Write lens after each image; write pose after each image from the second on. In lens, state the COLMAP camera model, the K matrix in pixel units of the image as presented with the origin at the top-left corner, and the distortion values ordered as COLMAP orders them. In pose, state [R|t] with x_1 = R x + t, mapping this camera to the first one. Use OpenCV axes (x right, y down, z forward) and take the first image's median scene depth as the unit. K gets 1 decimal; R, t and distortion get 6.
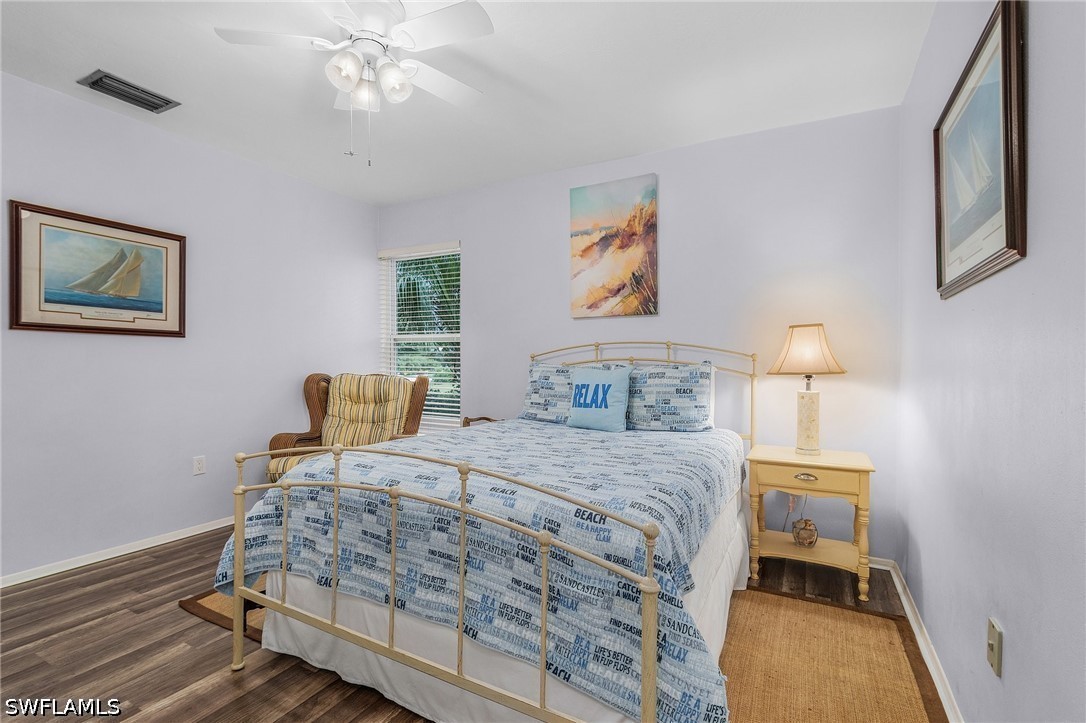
lens RADIAL K [[507.9, 0, 541.0], [0, 507.9, 368.1], [0, 0, 1]] dist [0.001793, -0.000812]
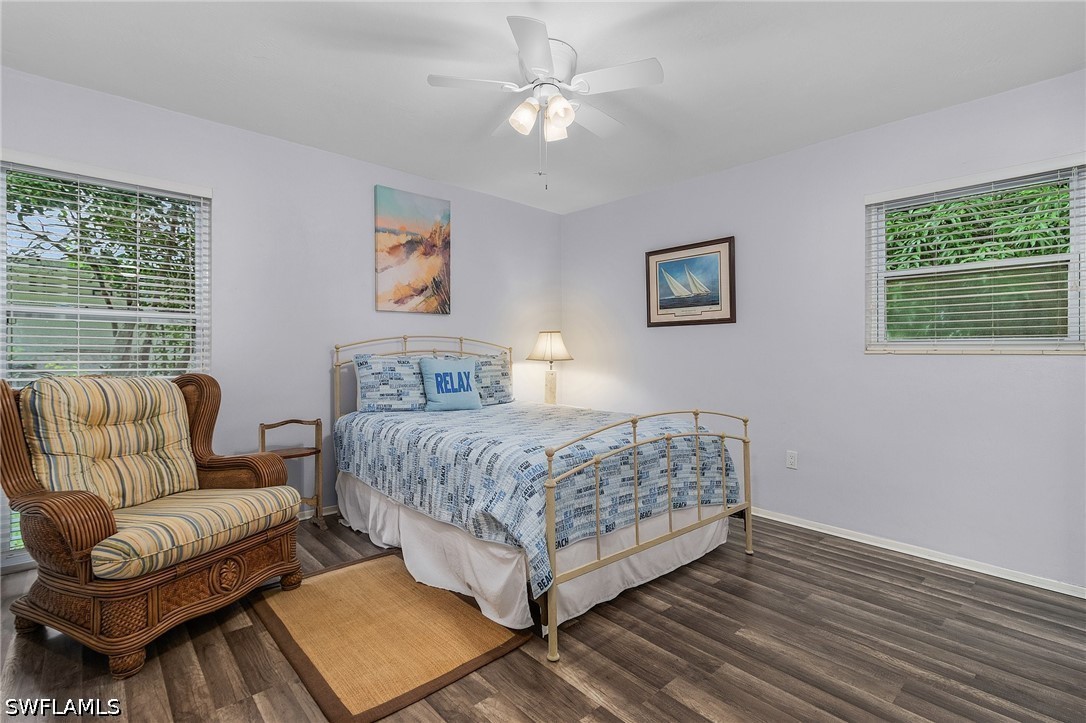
lens RADIAL K [[507.9, 0, 545.3], [0, 507.9, 350.8], [0, 0, 1]] dist [0.001793, -0.000812]
pose [[0.317086, -0.001399, 0.948396, -0.873818], [0.008989, 0.999958, -0.001531, -0.013595], [-0.948354, 0.009010, 0.317085, 0.384462]]
